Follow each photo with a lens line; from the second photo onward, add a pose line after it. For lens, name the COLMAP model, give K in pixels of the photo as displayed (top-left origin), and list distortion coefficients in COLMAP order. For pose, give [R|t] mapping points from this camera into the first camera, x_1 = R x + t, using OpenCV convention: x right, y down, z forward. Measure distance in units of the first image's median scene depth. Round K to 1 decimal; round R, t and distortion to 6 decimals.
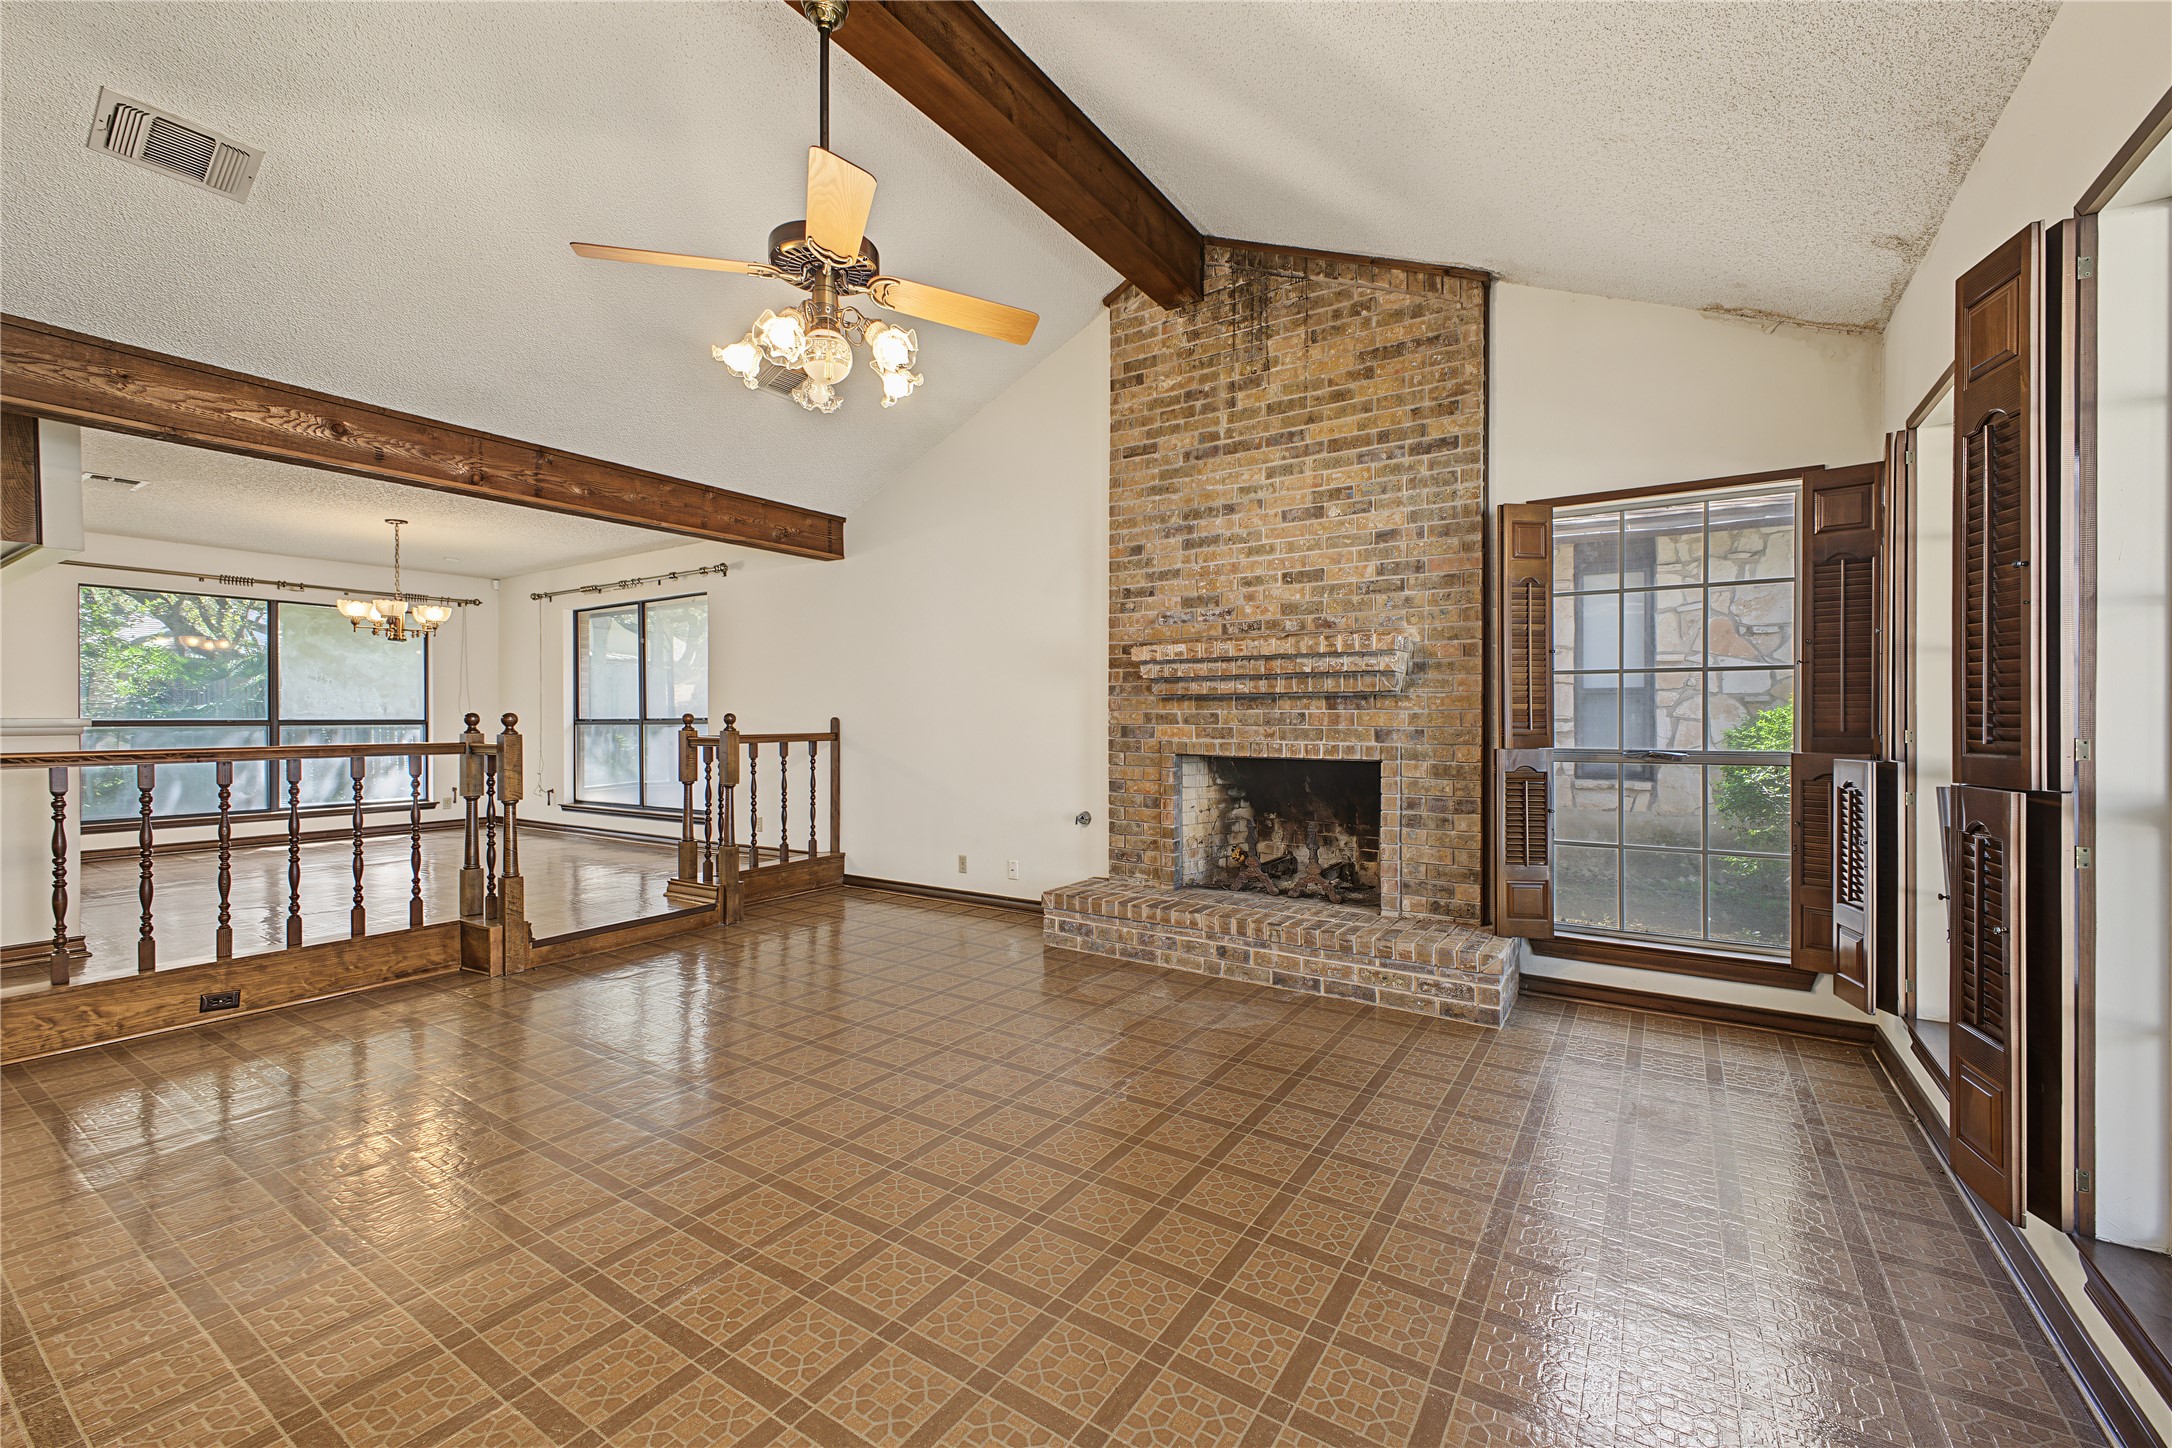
lens RADIAL K [[881.4, 0, 1102.3], [0, 881.4, 722.5], [0, 0, 1]] dist [0.010551, -0.002884]
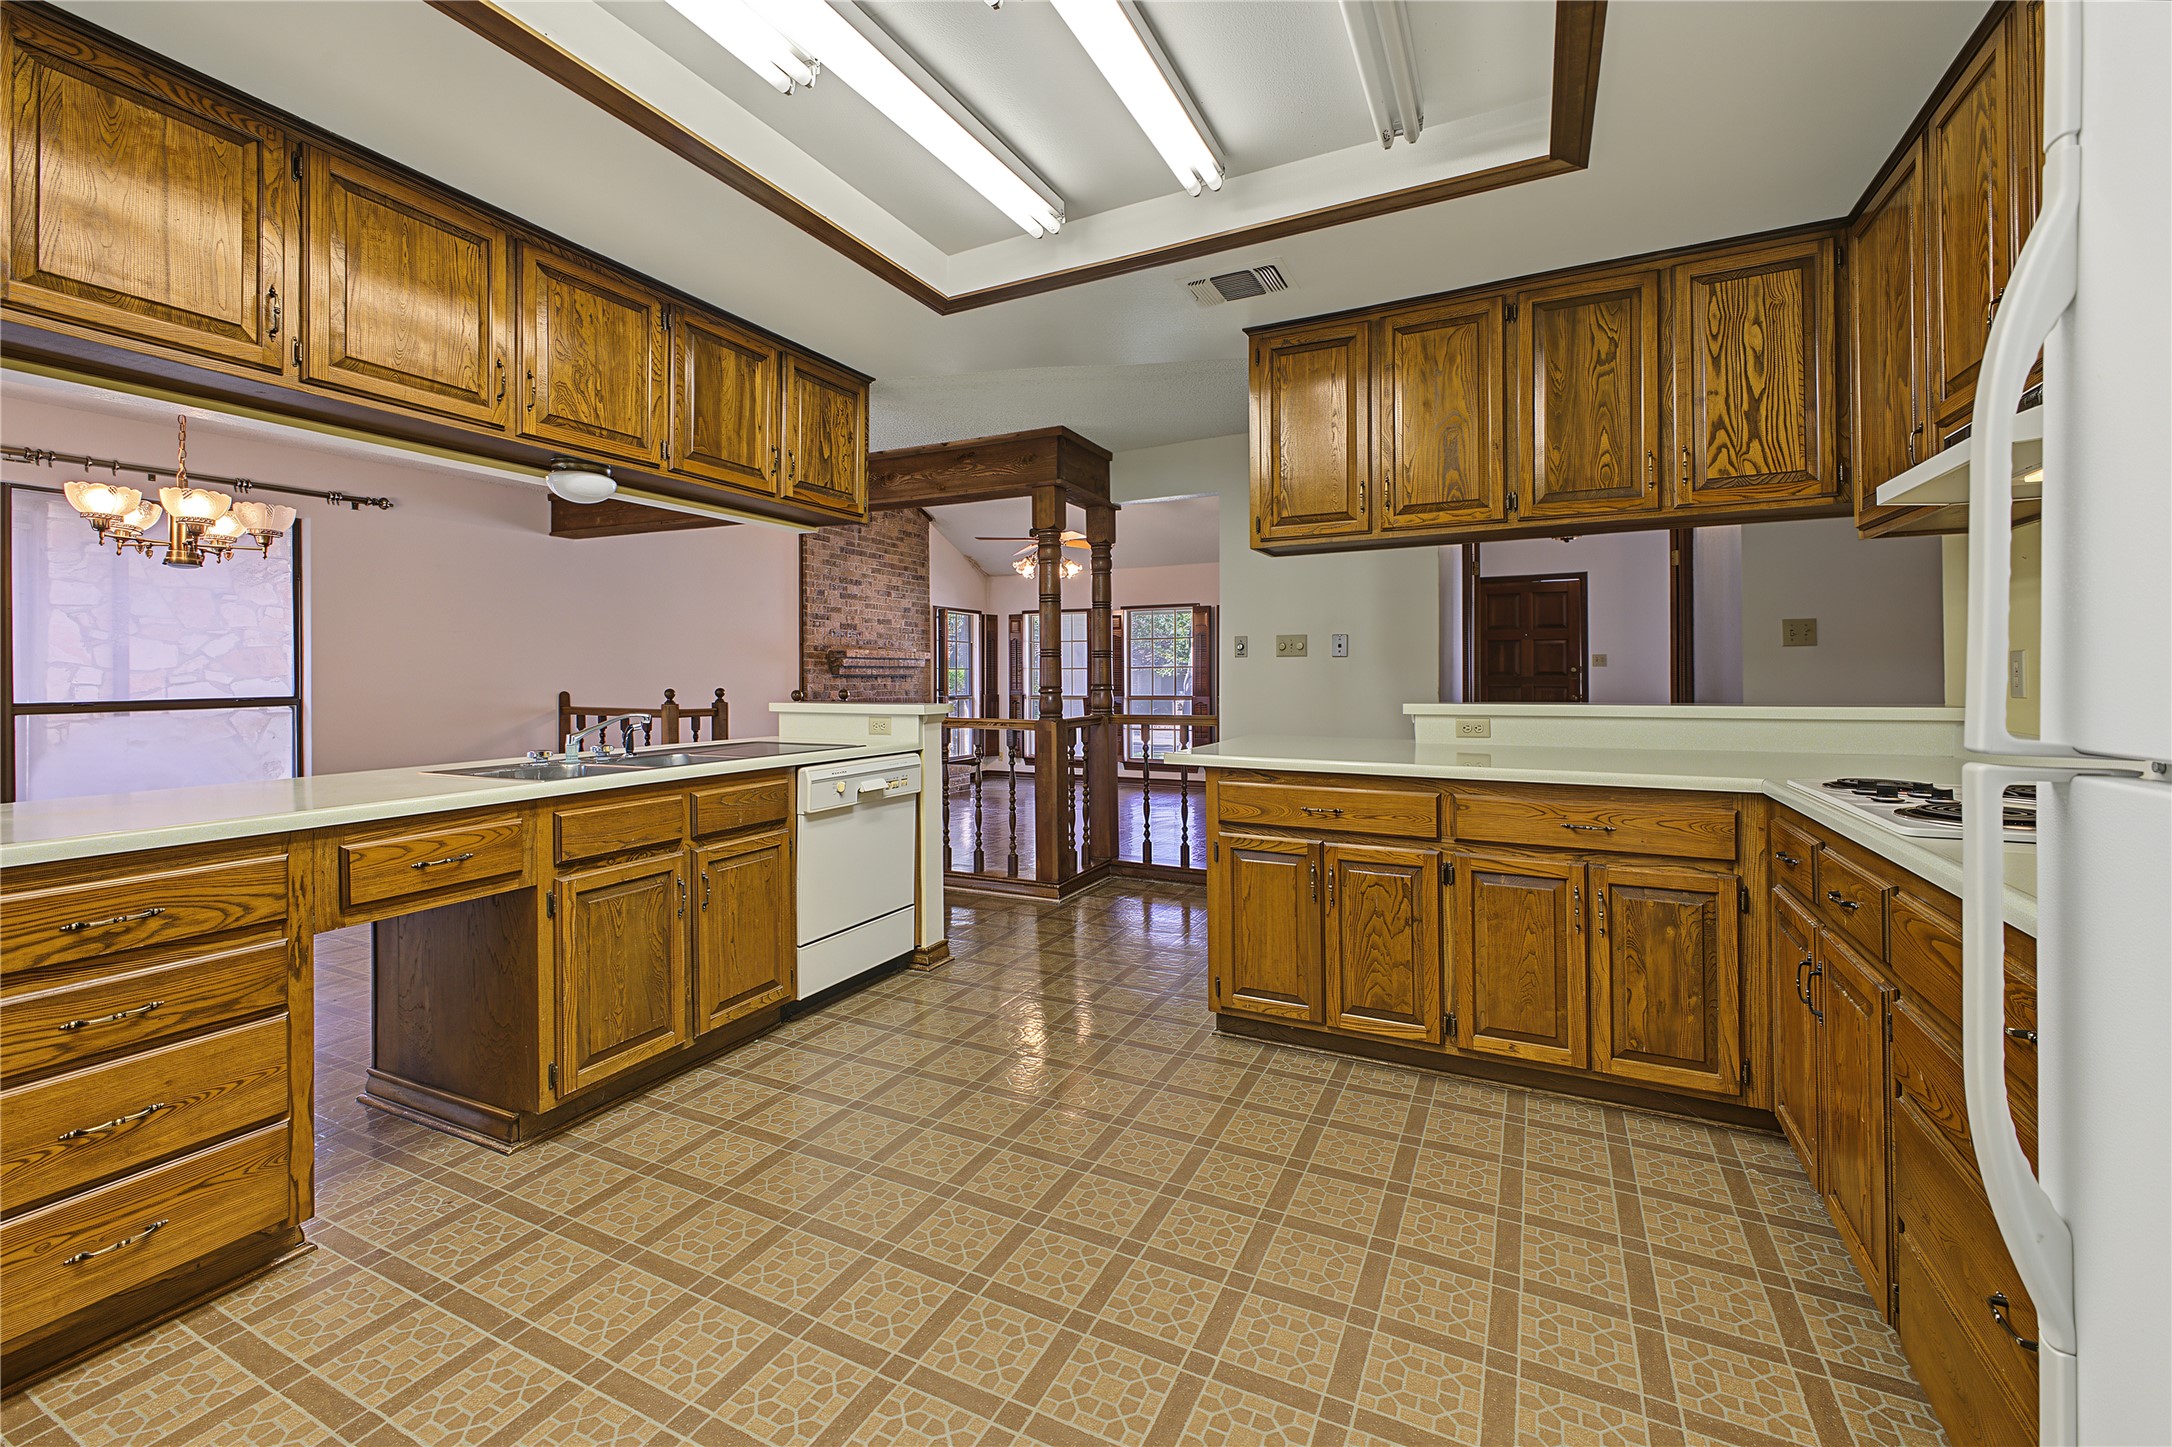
lens RADIAL K [[881.4, 0, 1092.4], [0, 881.4, 671.1], [0, 0, 1]] dist [0.010551, -0.002884]
pose [[-0.122685, 0.013085, 0.992359, -1.956906], [0.017141, 0.999792, -0.011064, -0.009417], [-0.992298, 0.015653, -0.122884, 0.737543]]
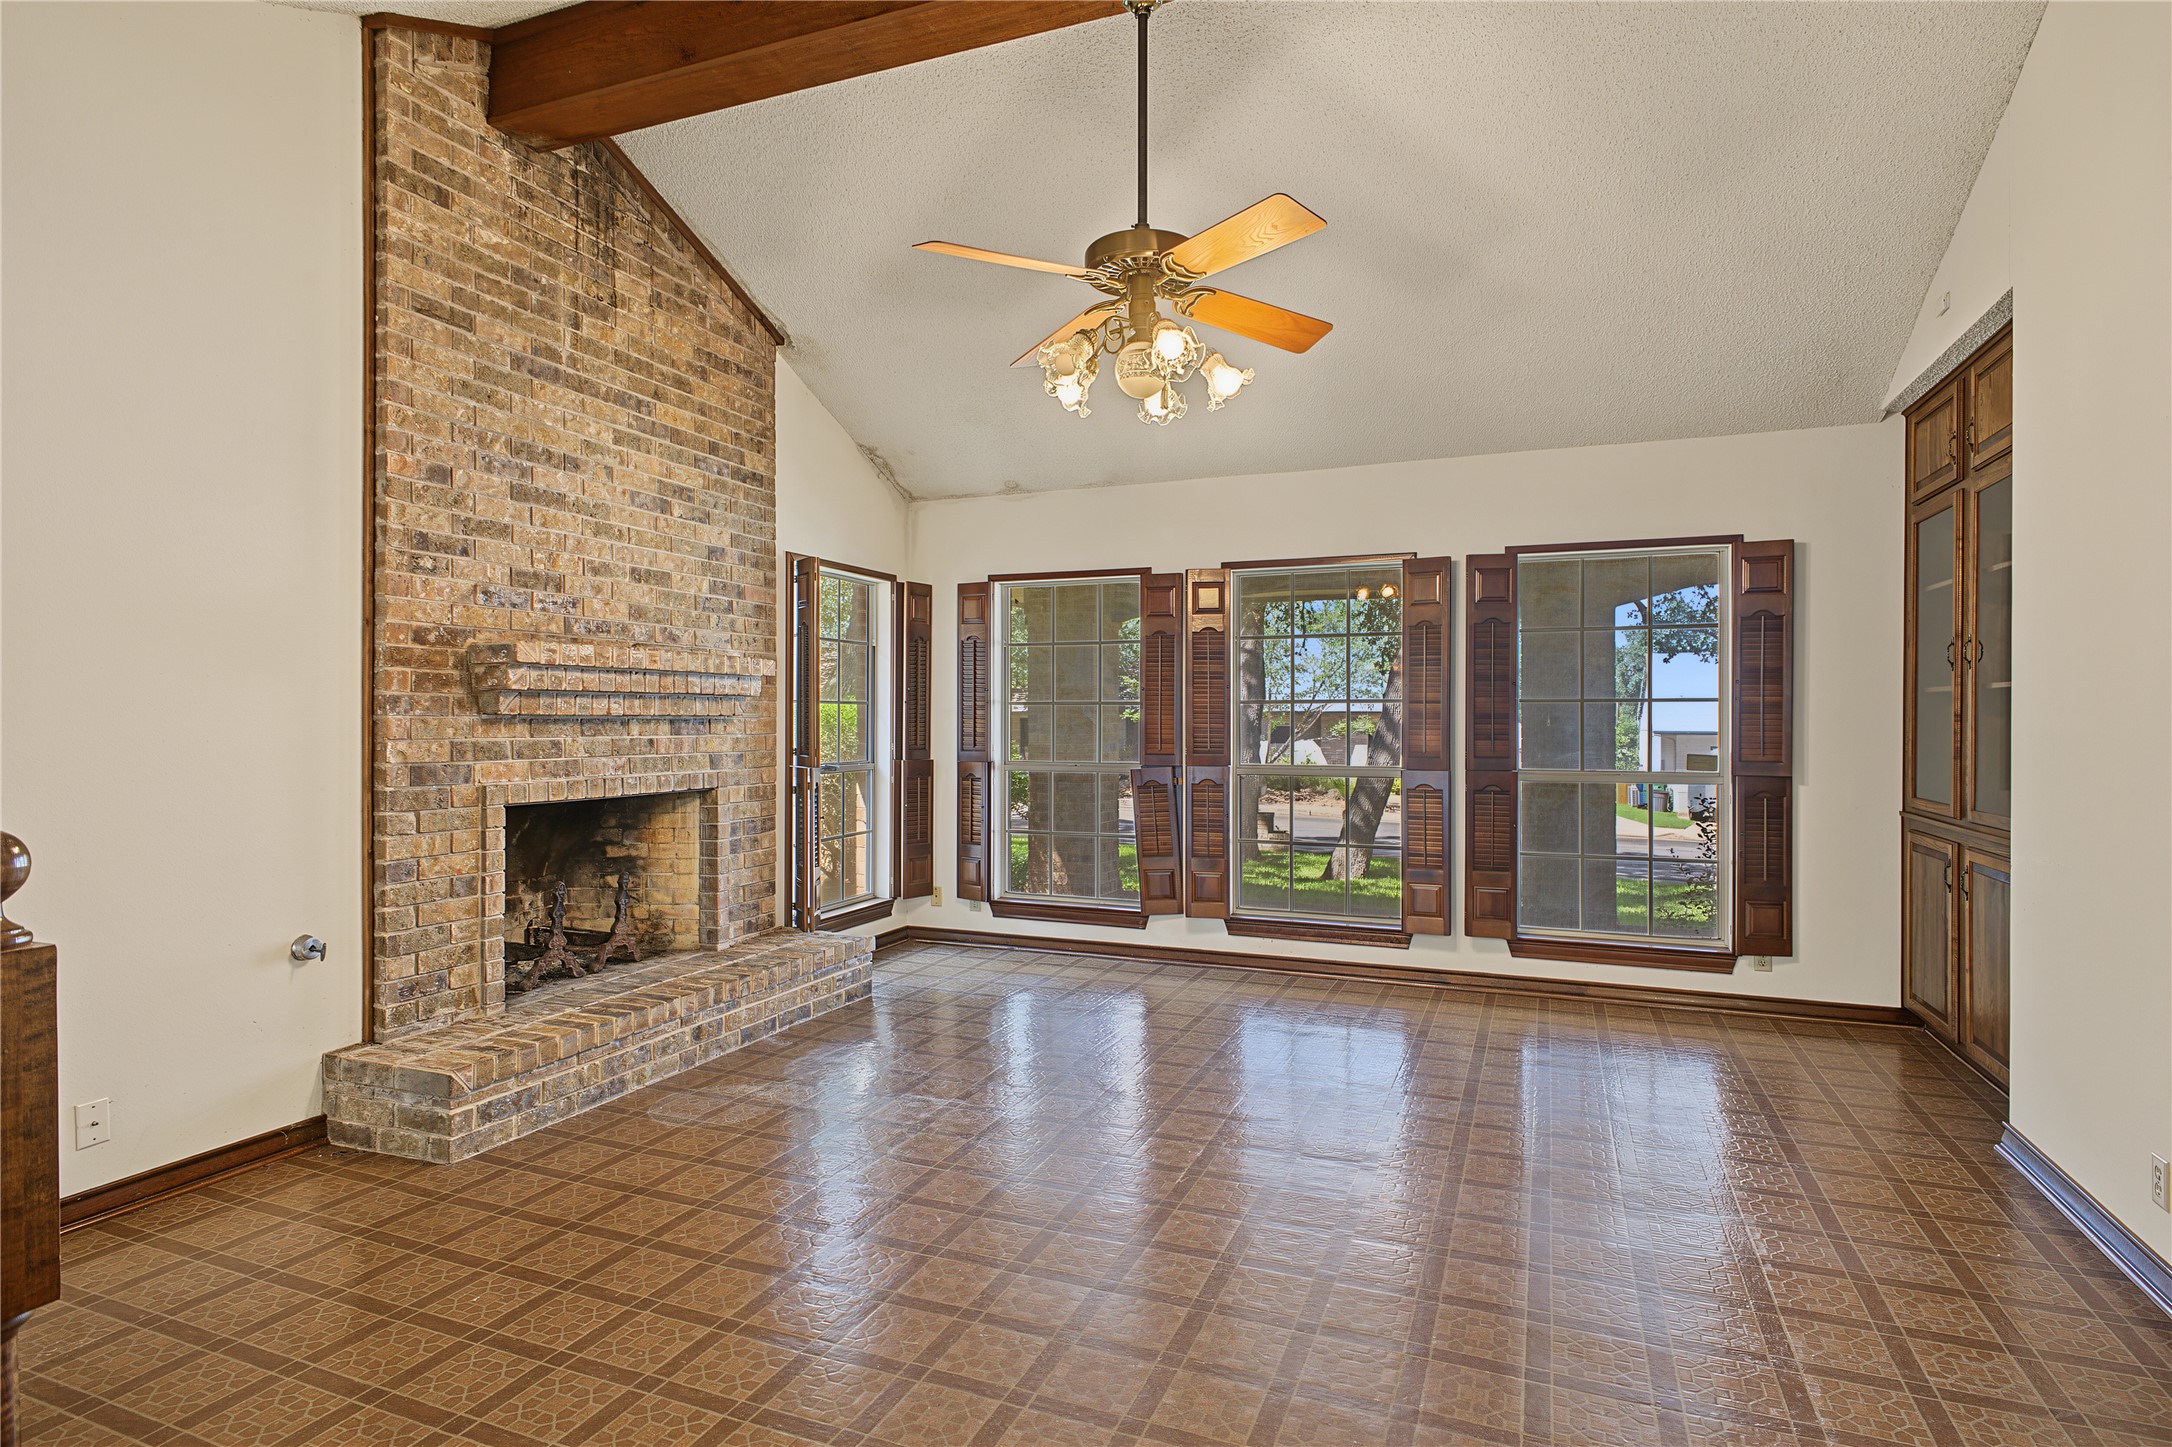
lens RADIAL K [[1105.0, 0, 1085.2], [0, 1105.0, 718.9], [0, 0, 1]] dist [0.001416, -0.000441]
pose [[-0.188808, 0.000102, 0.982014, -0.861335], [0.006390, 0.999979, 0.001125, -0.027954], [-0.981993, 0.006487, -0.188805, 0.772050]]
